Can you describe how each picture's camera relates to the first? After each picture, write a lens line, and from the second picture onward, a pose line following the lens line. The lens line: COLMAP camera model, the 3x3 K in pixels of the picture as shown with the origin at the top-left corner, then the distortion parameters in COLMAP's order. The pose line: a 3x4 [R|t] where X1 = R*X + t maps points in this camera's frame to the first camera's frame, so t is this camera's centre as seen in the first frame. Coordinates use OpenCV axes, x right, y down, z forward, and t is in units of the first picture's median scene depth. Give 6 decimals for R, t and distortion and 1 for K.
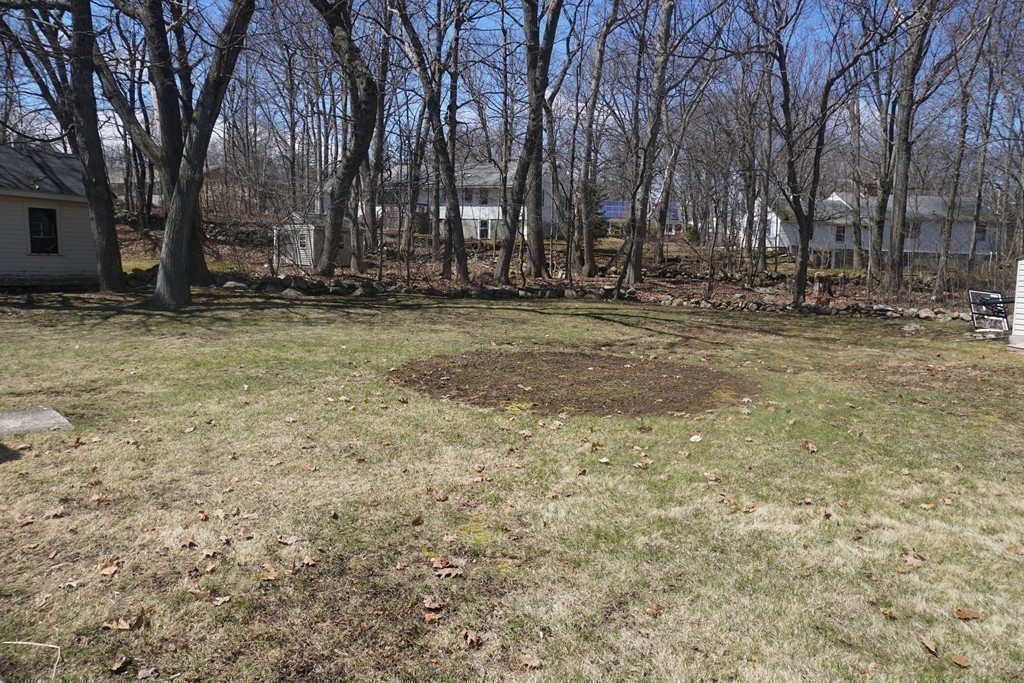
lens RADIAL K [[699.7, 0, 515.0], [0, 699.7, 344.4], [0, 0, 1]] dist [0.001278, 0.011449]
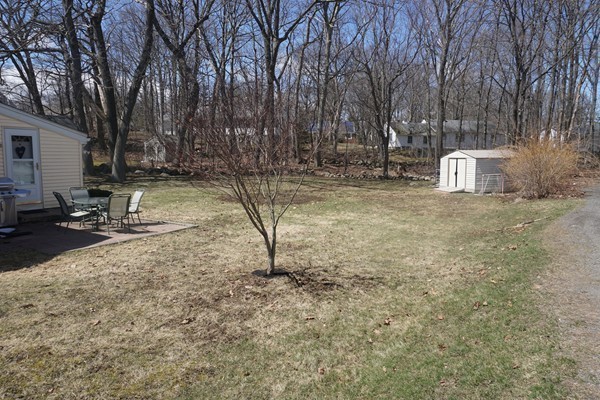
lens RADIAL K [[410.0, 0, 297.8], [0, 410.0, 198.2], [0, 0, 1]] dist [0.001278, 0.011449]
pose [[0.997434, -0.022974, 0.067807, 0.020041], [0.023496, 0.999700, -0.006915, 0.015841], [-0.067628, 0.008490, 0.997674, -0.249892]]
